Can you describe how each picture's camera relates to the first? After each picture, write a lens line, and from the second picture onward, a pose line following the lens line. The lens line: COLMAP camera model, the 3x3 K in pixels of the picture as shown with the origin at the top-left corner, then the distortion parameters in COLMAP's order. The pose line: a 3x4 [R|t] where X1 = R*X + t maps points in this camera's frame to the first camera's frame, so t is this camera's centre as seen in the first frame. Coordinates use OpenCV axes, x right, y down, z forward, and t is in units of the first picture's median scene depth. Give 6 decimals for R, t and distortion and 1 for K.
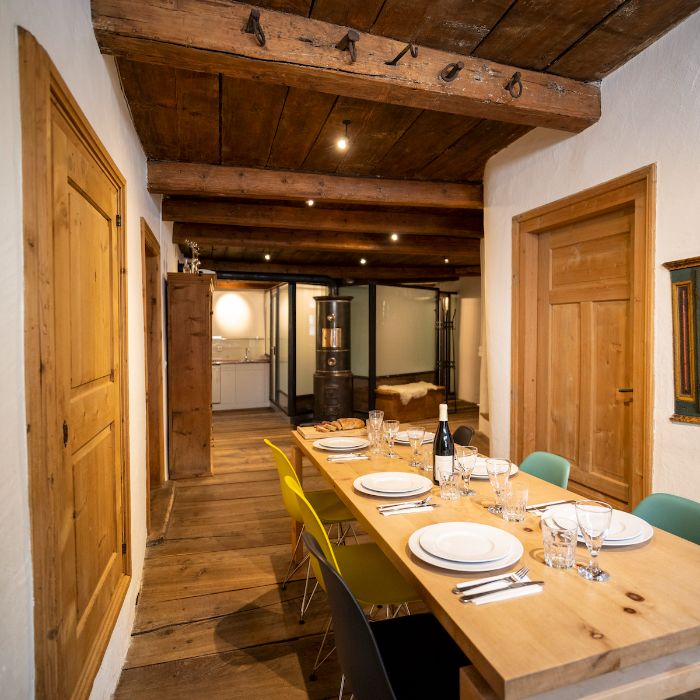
lens RADIAL K [[445.3, 0, 351.0], [0, 445.3, 344.0], [0, 0, 1]] dist [-0.009419, 0.001247]
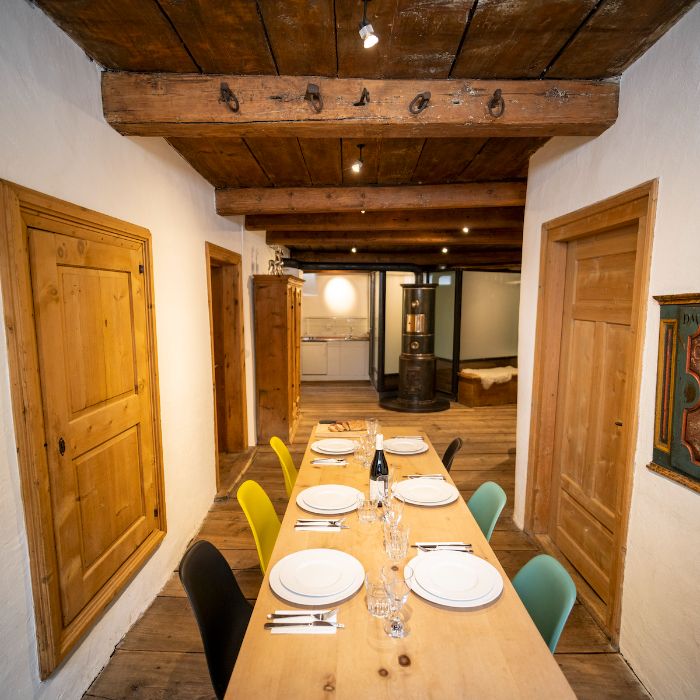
lens RADIAL K [[413.4, 0, 349.1], [0, 413.4, 352.9], [0, 0, 1]] dist [-0.010158, 0.002577]
pose [[0.953902, 0.039905, -0.297453, 0.225246], [-0.010738, 0.995024, 0.099052, -0.086998], [0.299926, -0.091292, 0.949584, 0.011936]]
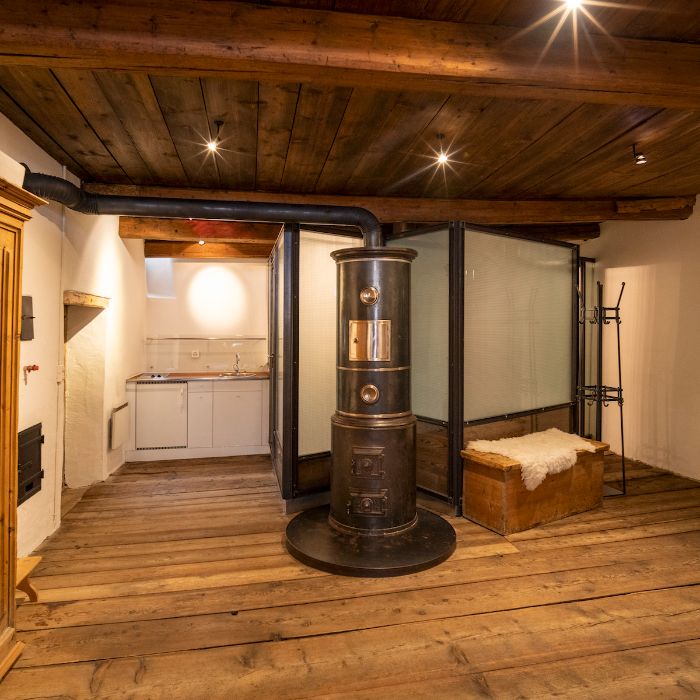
lens RADIAL K [[467.9, 0, 356.9], [0, 467.9, 330.9], [0, 0, 1]] dist [-0.011283, -0.003089]
pose [[0.995212, 0.004189, -0.097650, -0.021655], [-0.006189, 0.999777, -0.020190, -0.031121], [0.097543, 0.020698, 0.995016, 1.158434]]
